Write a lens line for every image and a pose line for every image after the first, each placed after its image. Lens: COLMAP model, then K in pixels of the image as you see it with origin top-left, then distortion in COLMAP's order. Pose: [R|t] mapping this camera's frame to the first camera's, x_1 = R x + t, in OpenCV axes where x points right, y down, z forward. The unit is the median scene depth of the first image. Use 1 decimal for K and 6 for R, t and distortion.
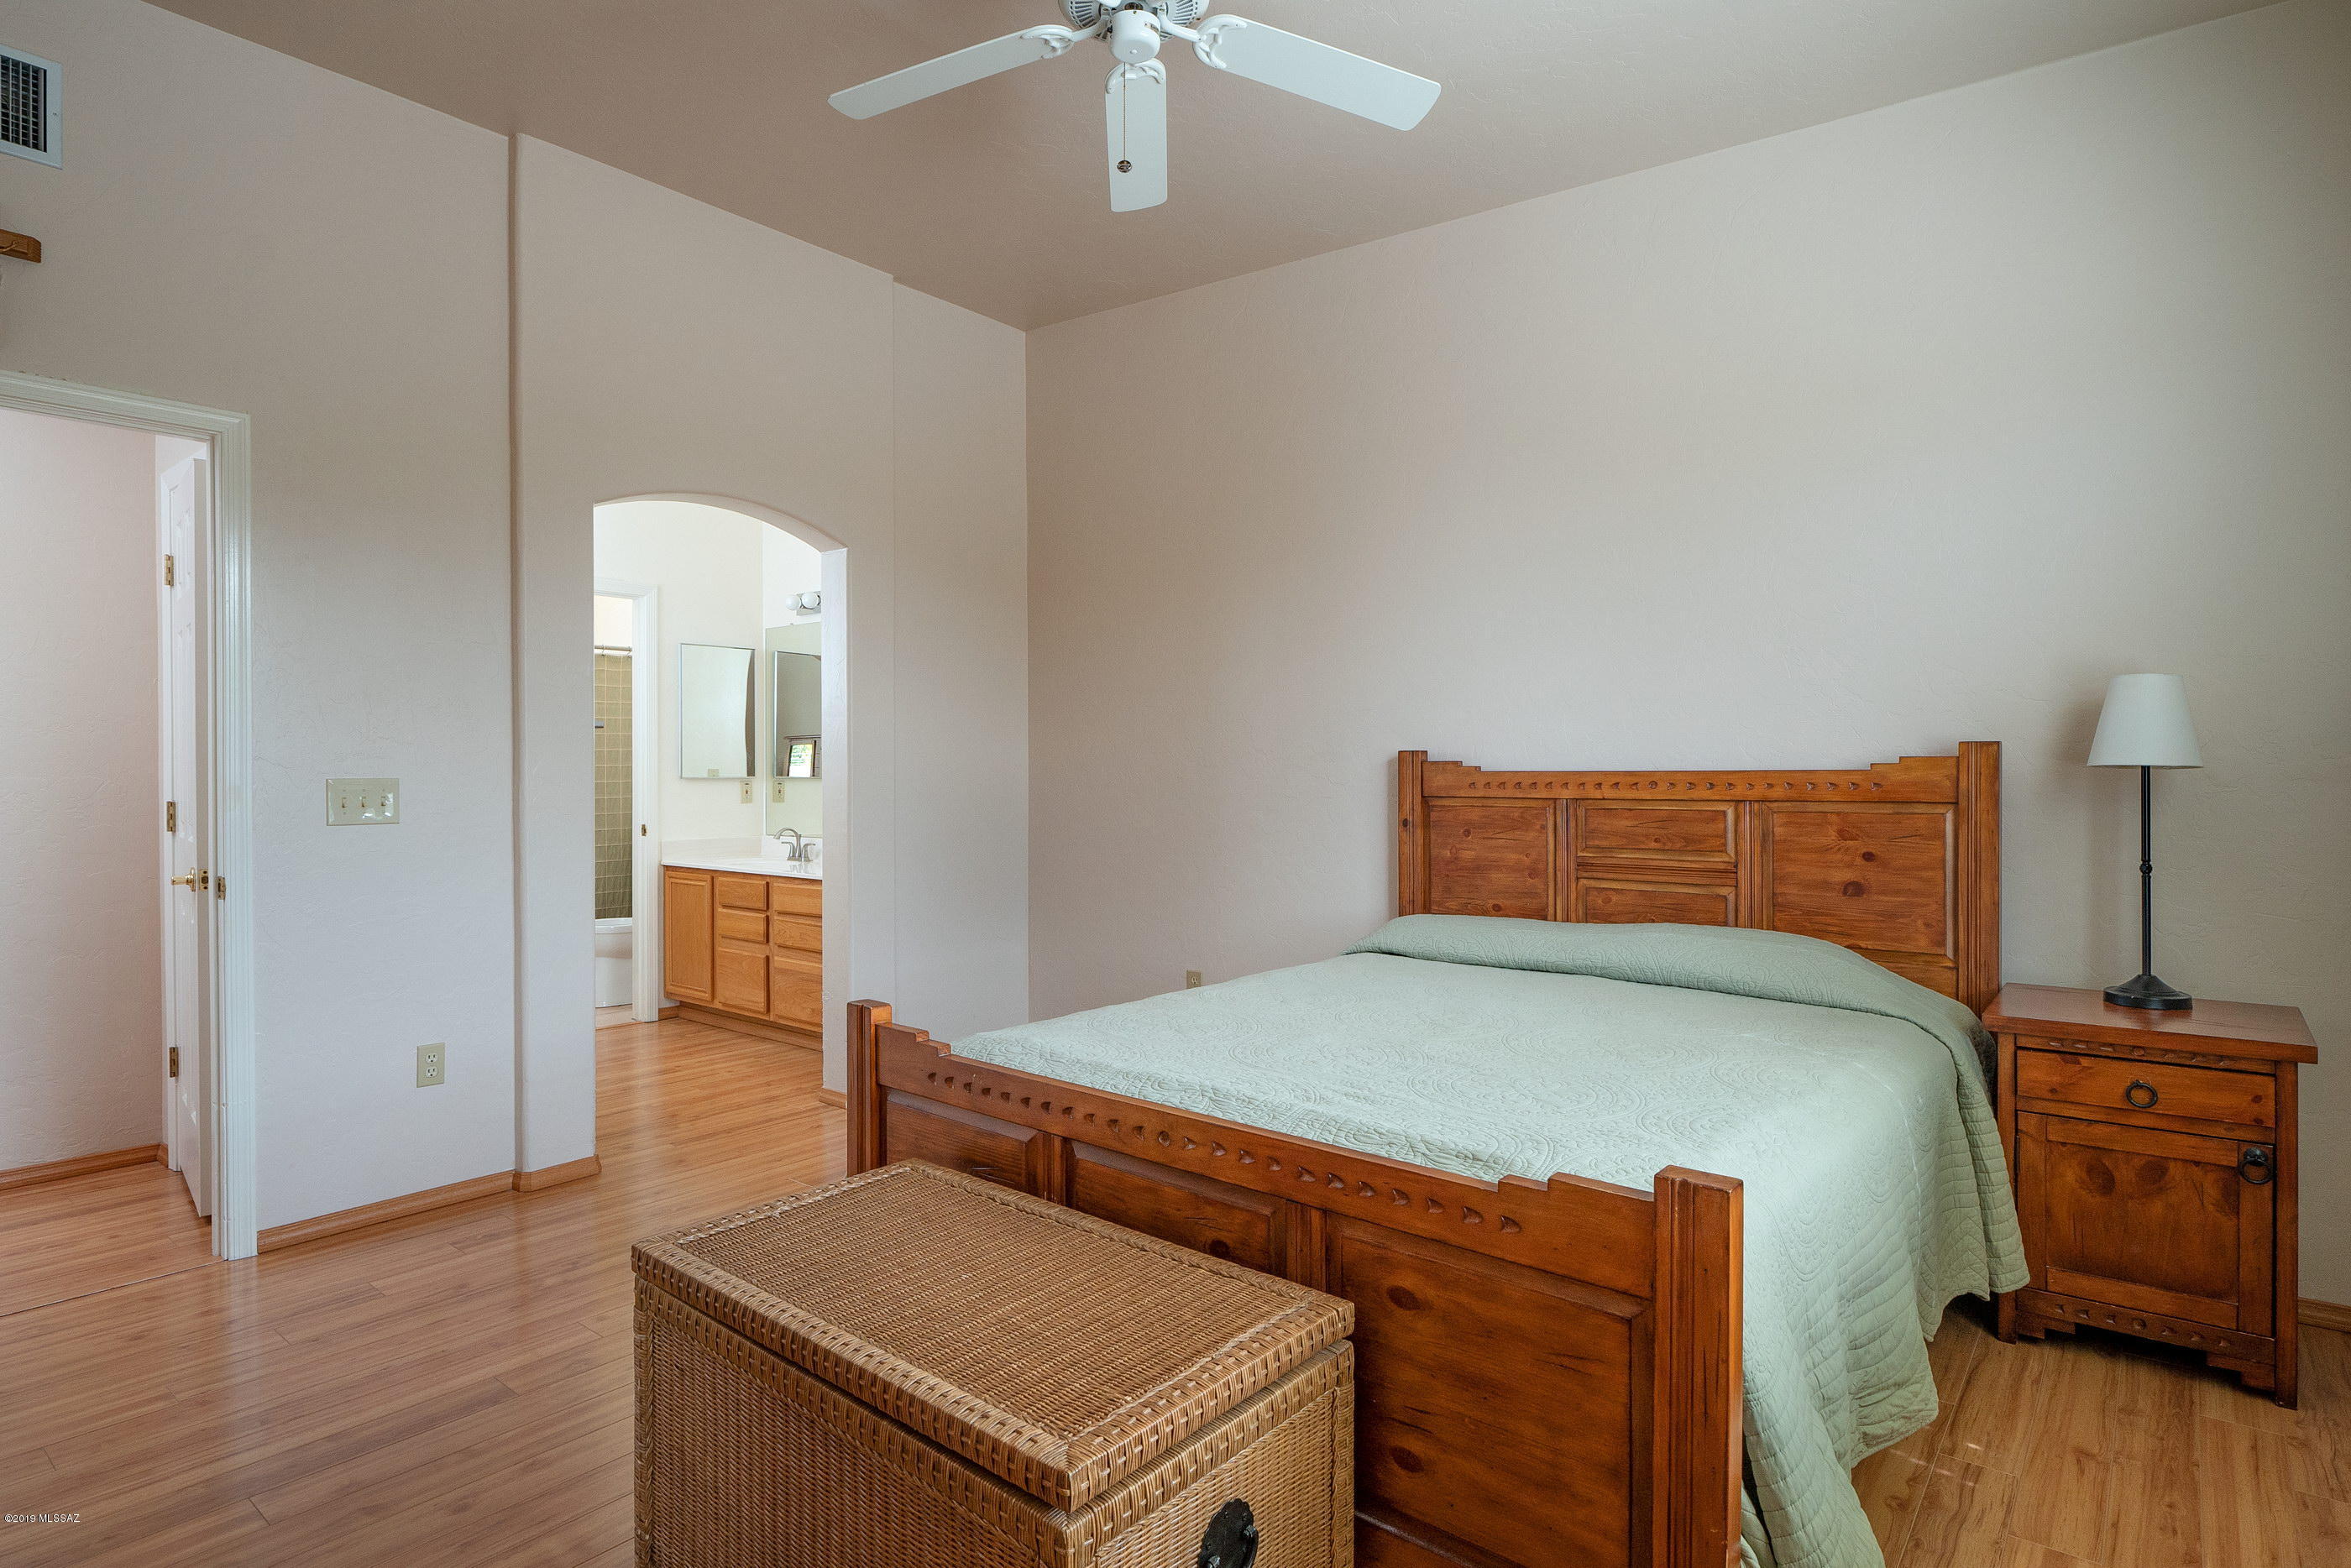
lens RADIAL K [[1244.0, 0, 1175.5], [0, 1244.0, 784.0], [0, 0, 1]] dist [-0.004633, 0.000138]
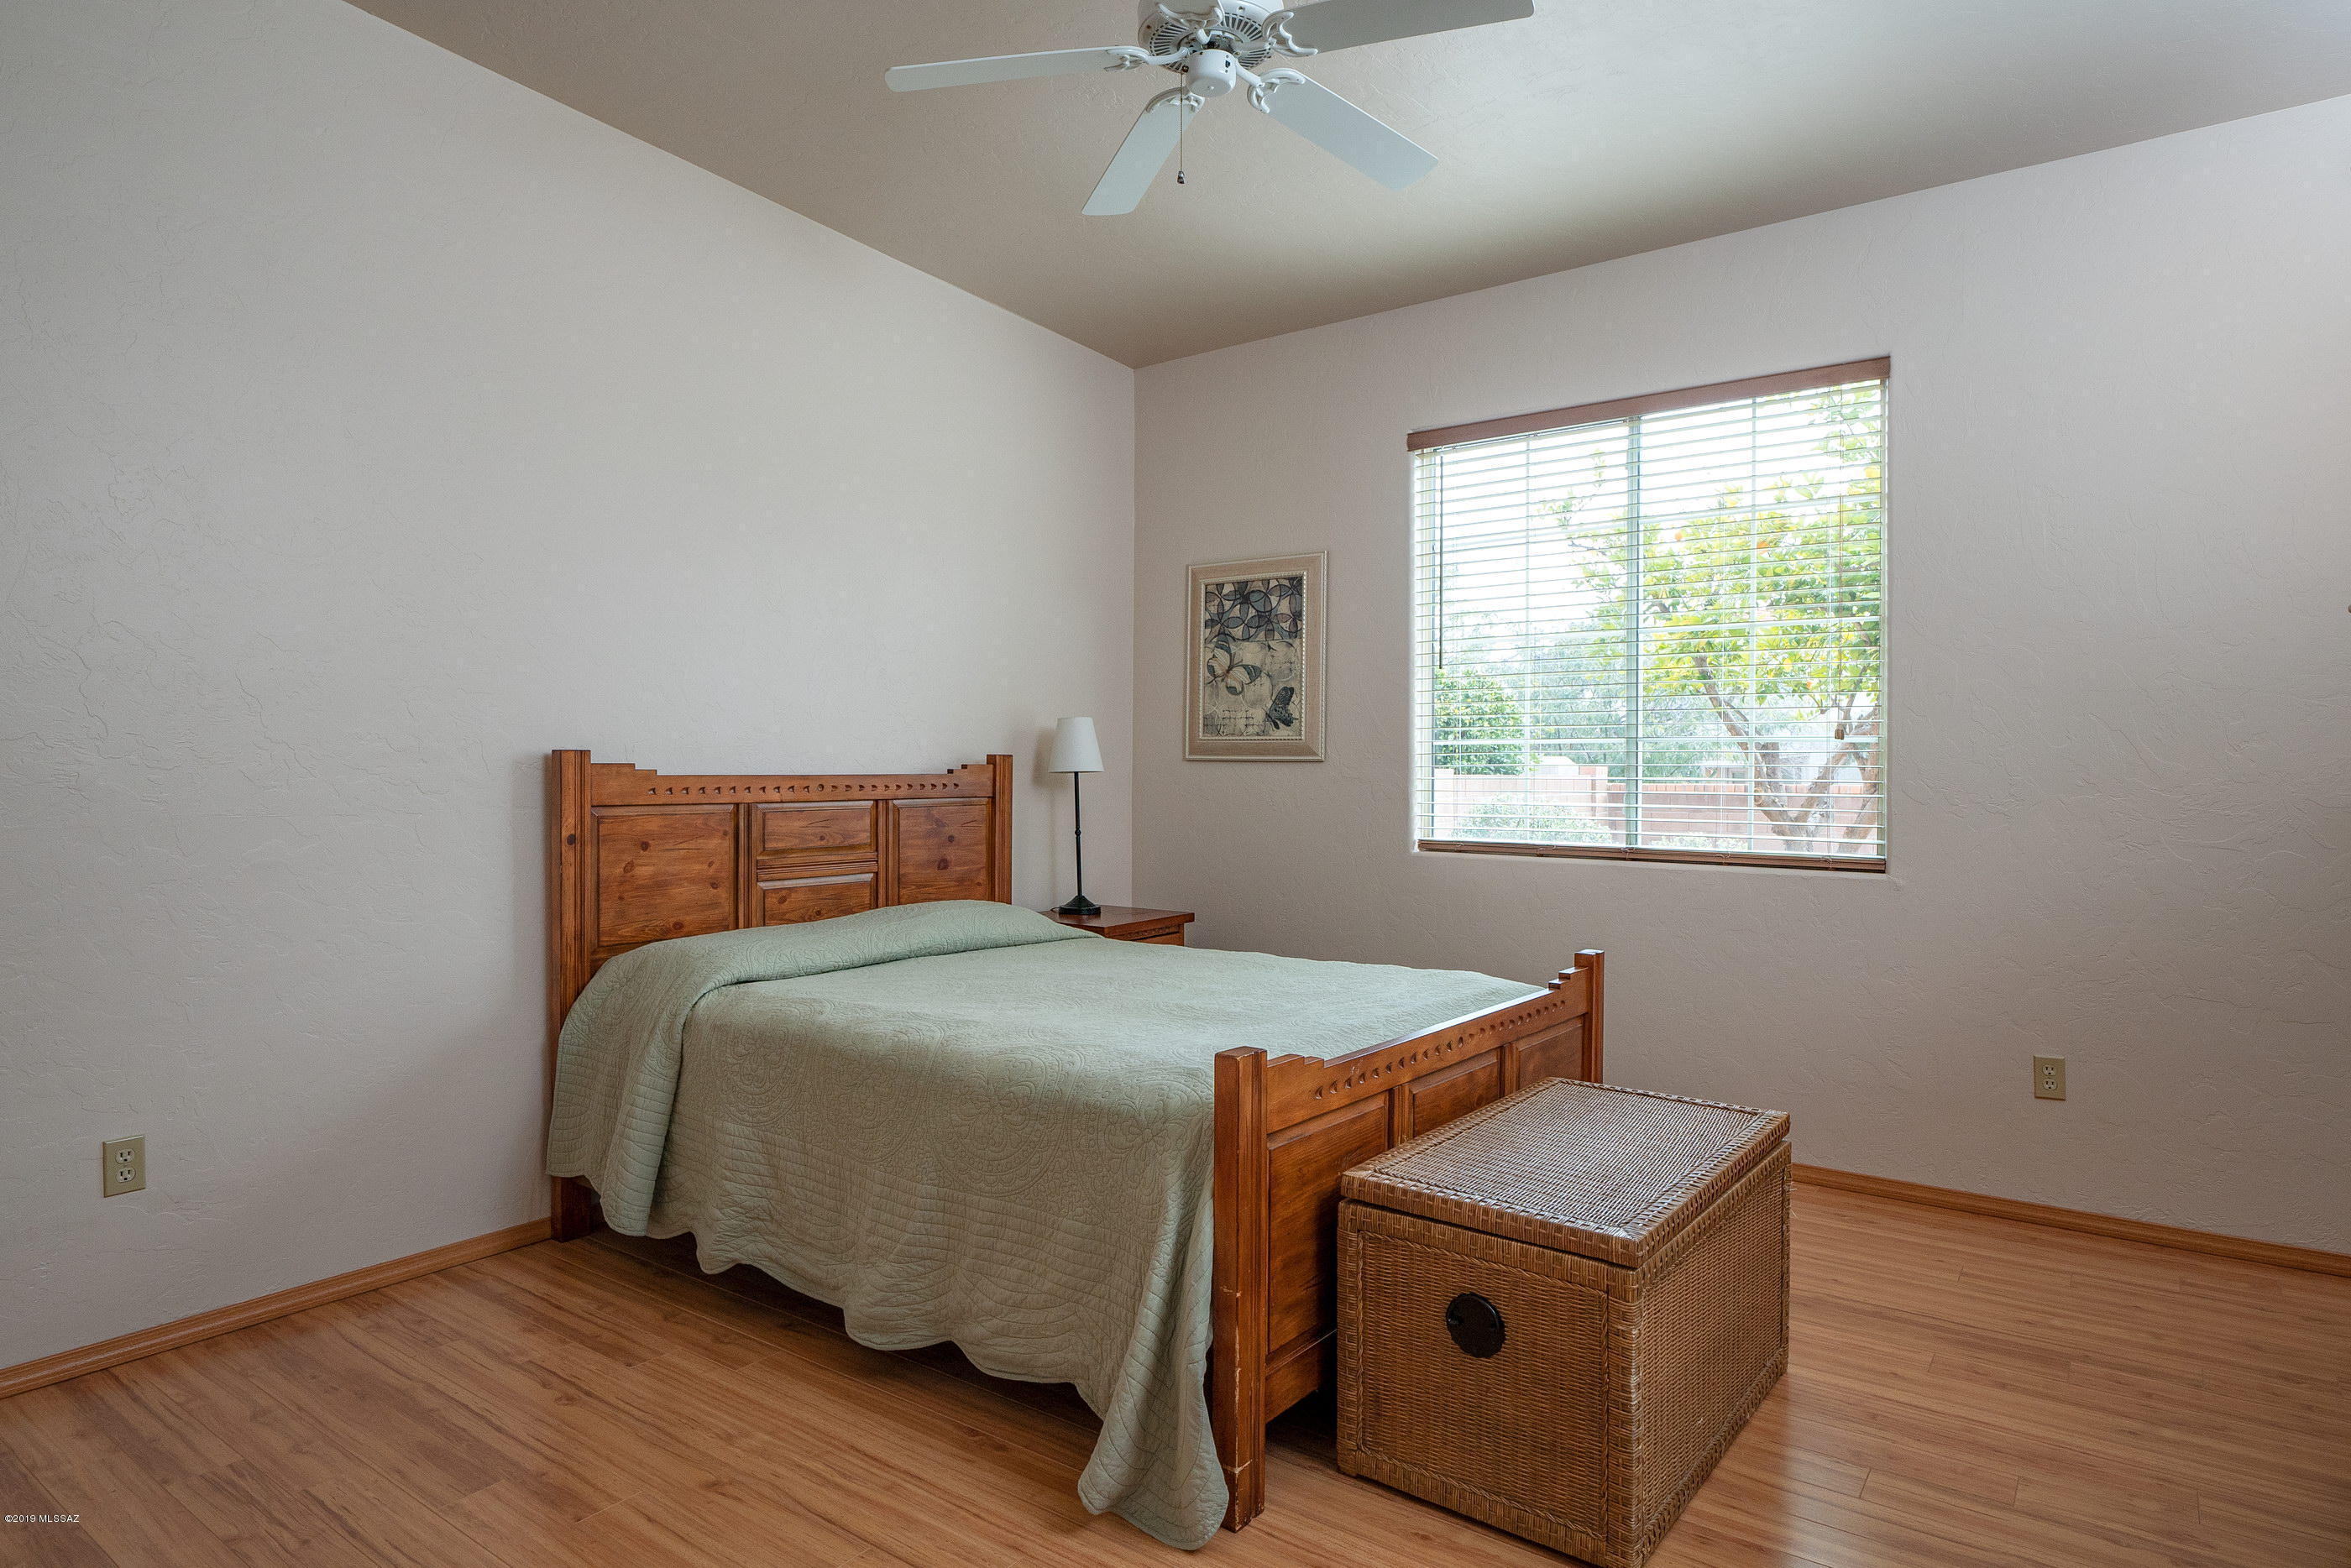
lens RADIAL K [[1306.3, 0, 1175.5], [0, 1306.3, 784.0], [0, 0, 1]] dist [-0.000054, 0.000590]
pose [[-0.051948, -0.007776, 0.998620, -0.702044], [0.009354, 0.999922, 0.008272, -0.008189], [-0.998606, 0.009771, -0.051871, 0.676203]]
